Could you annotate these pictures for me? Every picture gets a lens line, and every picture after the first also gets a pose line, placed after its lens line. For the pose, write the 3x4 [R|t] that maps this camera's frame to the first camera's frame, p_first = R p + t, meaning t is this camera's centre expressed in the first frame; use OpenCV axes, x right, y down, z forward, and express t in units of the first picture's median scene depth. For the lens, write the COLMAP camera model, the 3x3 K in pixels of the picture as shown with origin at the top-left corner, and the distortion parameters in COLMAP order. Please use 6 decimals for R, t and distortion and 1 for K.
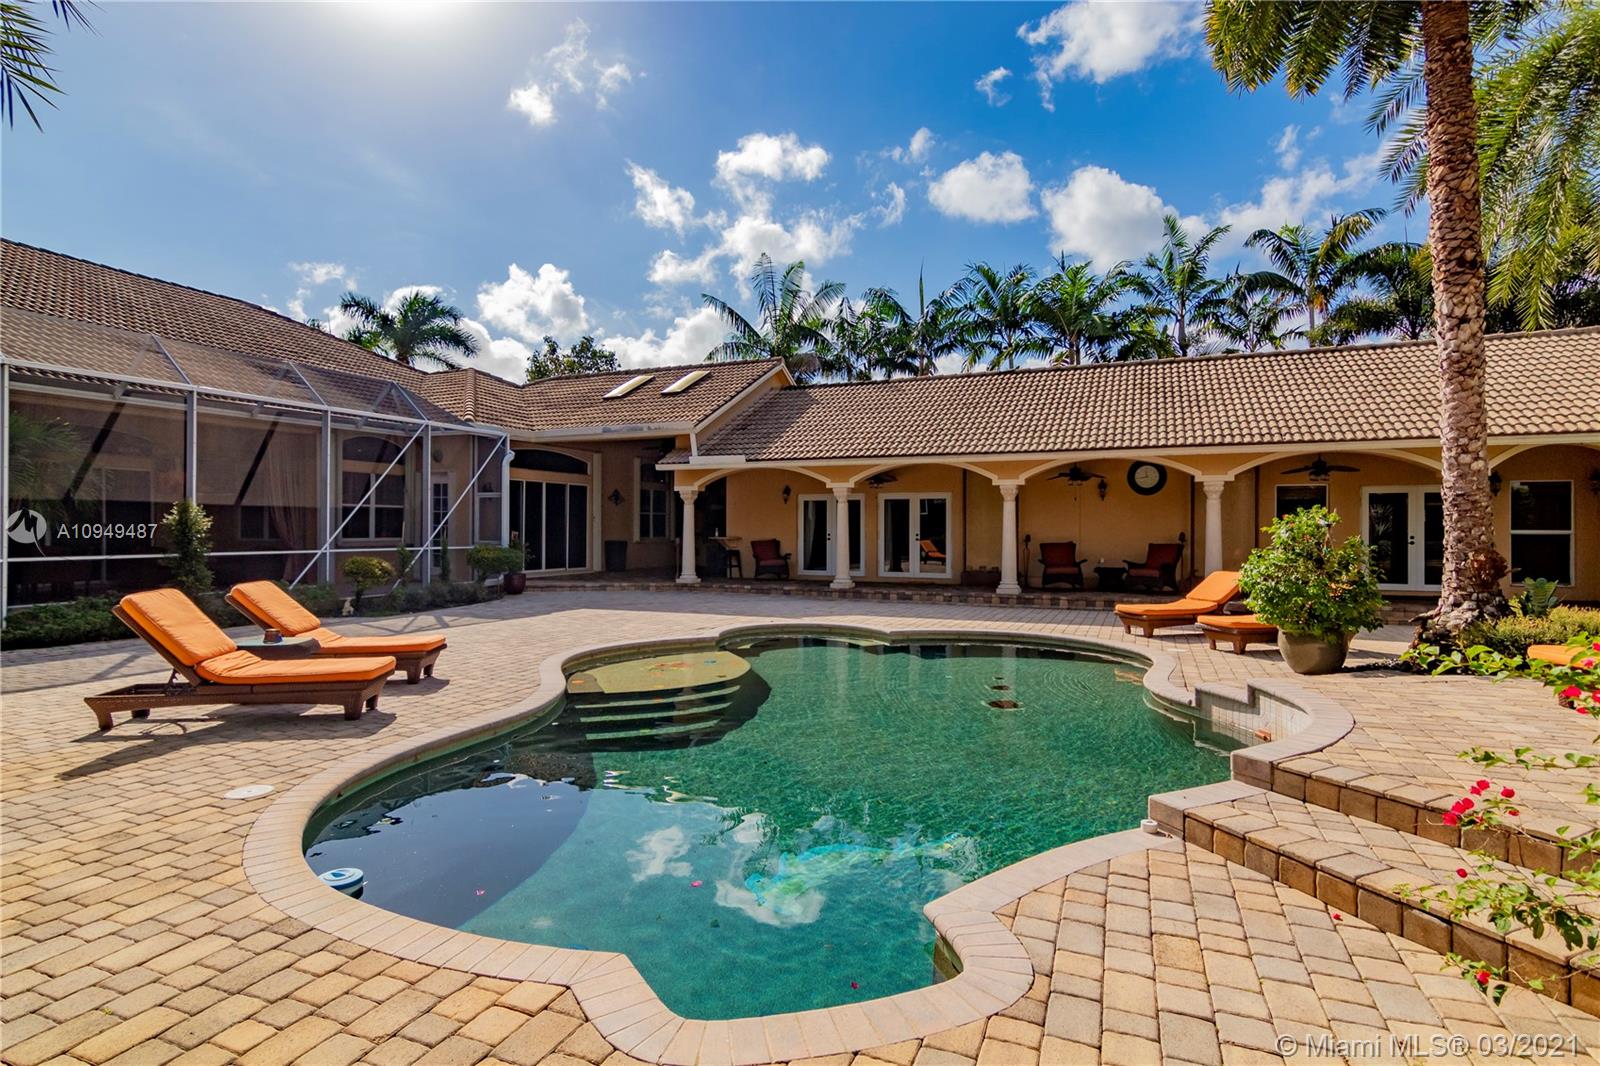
lens RADIAL K [[810.6, 0, 799.7], [0, 810.6, 527.3], [0, 0, 1]] dist [-0.002985, 0.002292]
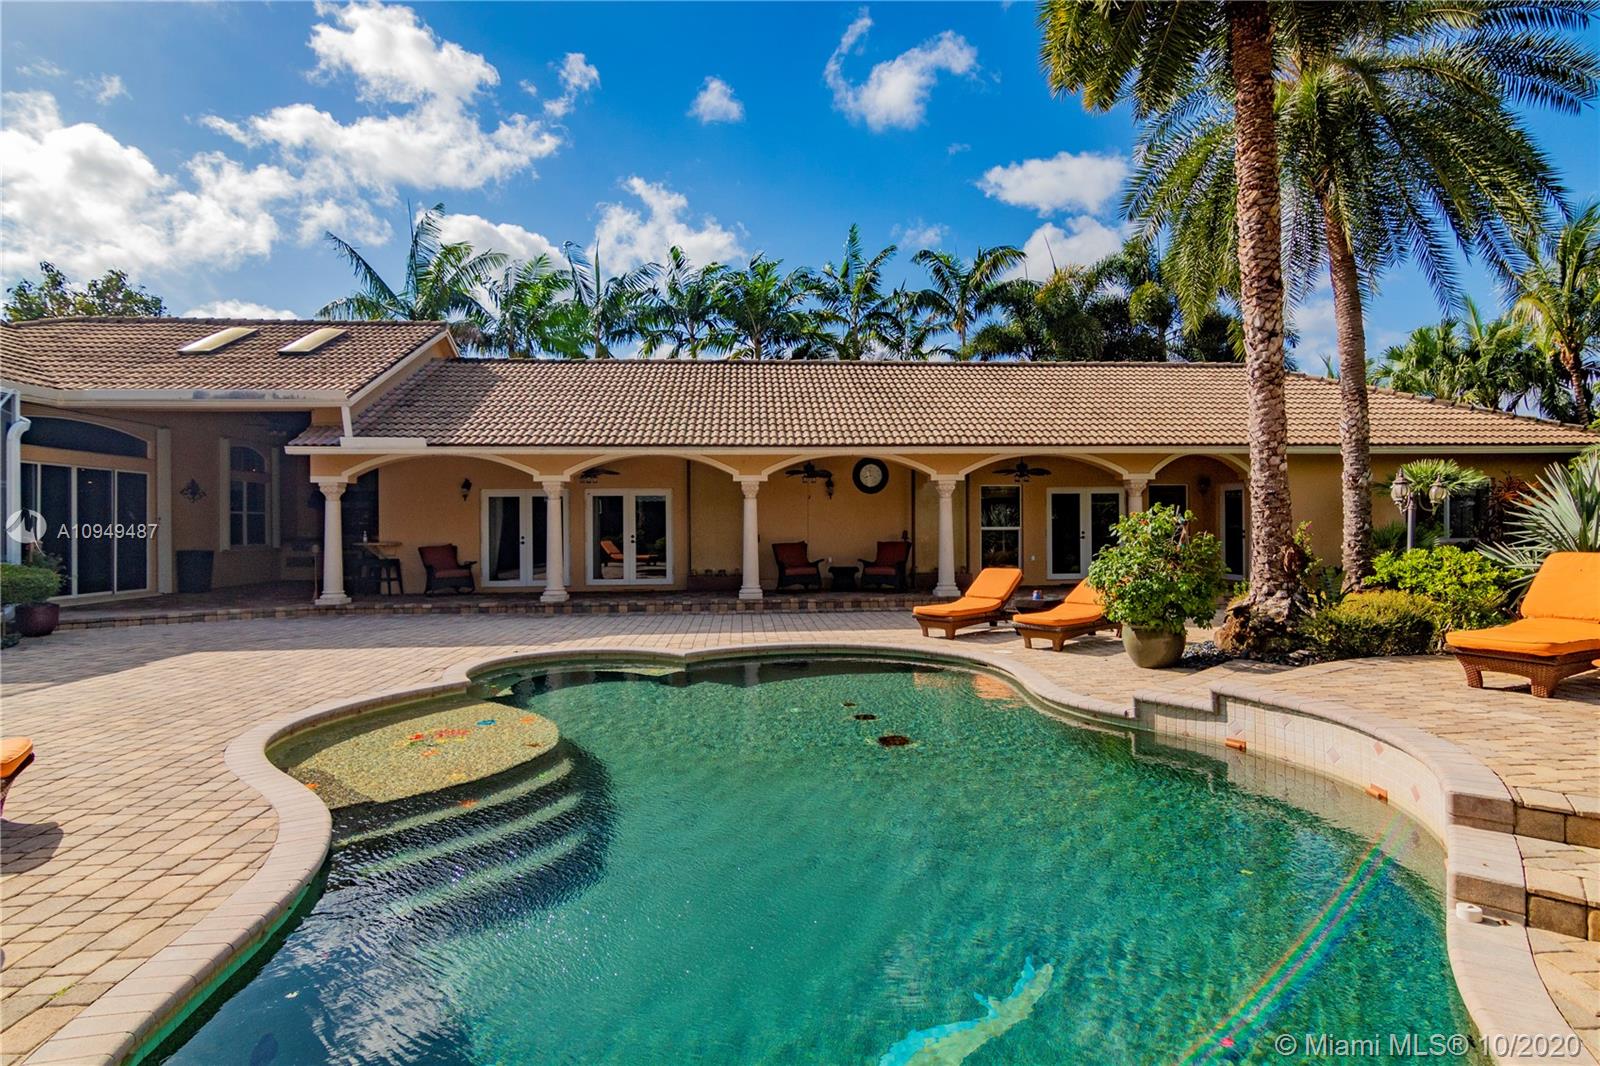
lens RADIAL K [[810.6, 0, 799.7], [0, 810.6, 527.3], [0, 0, 1]] dist [-0.002985, 0.002292]
pose [[0.886635, -0.009475, 0.462373, -0.120560], [0.009337, 0.999953, 0.002589, -0.001388], [-0.462376, 0.002022, 0.886682, 0.151588]]
